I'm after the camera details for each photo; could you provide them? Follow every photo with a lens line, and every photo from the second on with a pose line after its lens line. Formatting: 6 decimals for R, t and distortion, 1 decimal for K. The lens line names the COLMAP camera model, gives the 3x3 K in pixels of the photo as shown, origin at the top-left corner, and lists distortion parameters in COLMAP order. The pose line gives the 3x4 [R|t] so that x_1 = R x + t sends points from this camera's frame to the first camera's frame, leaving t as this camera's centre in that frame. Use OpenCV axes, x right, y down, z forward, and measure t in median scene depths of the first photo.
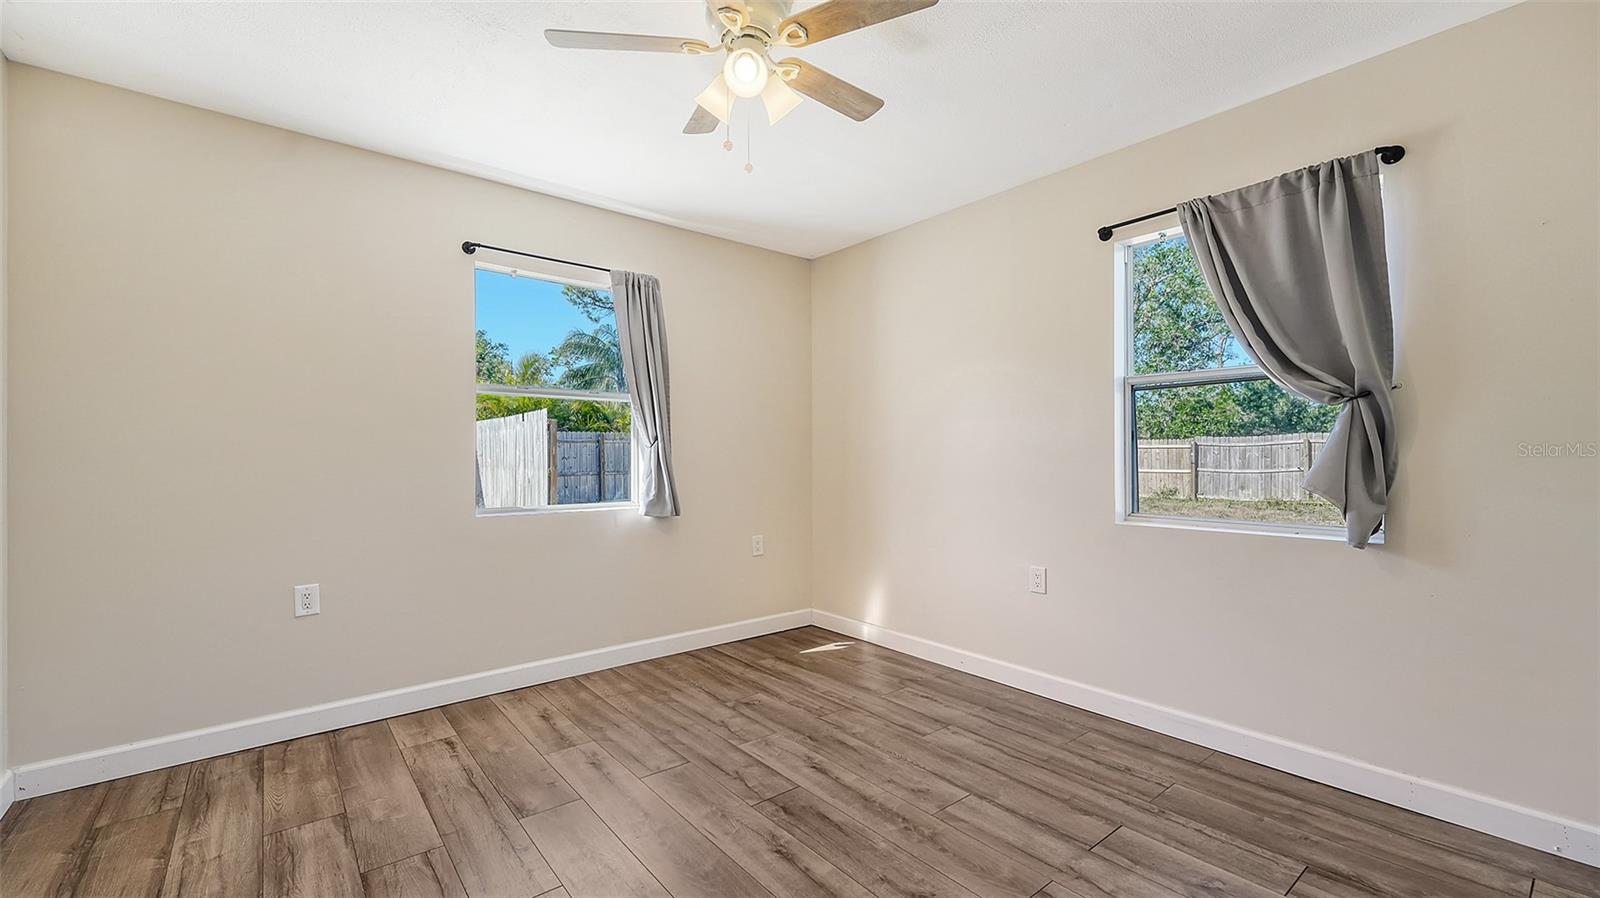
lens RADIAL K [[654.4, 0, 802.6], [0, 654.4, 454.4], [0, 0, 1]] dist [-0.022214, 0.000670]
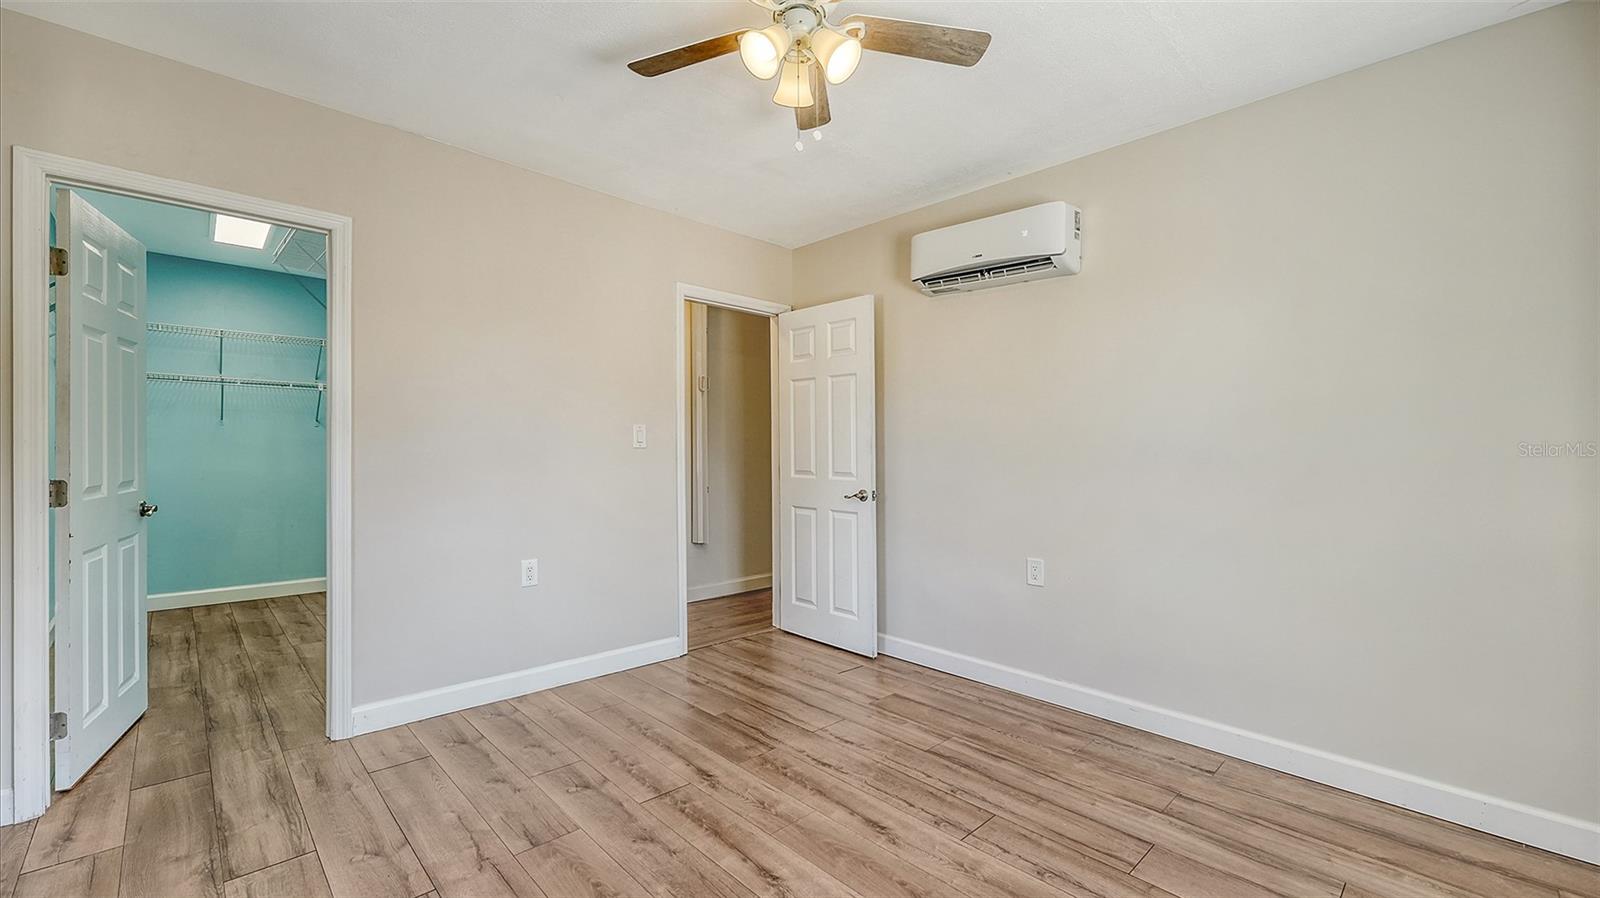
lens RADIAL K [[654.4, 0, 799.1], [0, 654.4, 448.2], [0, 0, 1]] dist [-0.022214, 0.000670]
pose [[-0.996011, -0.007718, -0.088900, 0.017153], [-0.007477, 0.999967, -0.003044, -0.013500], [0.088921, -0.002368, -0.996036, 2.022369]]
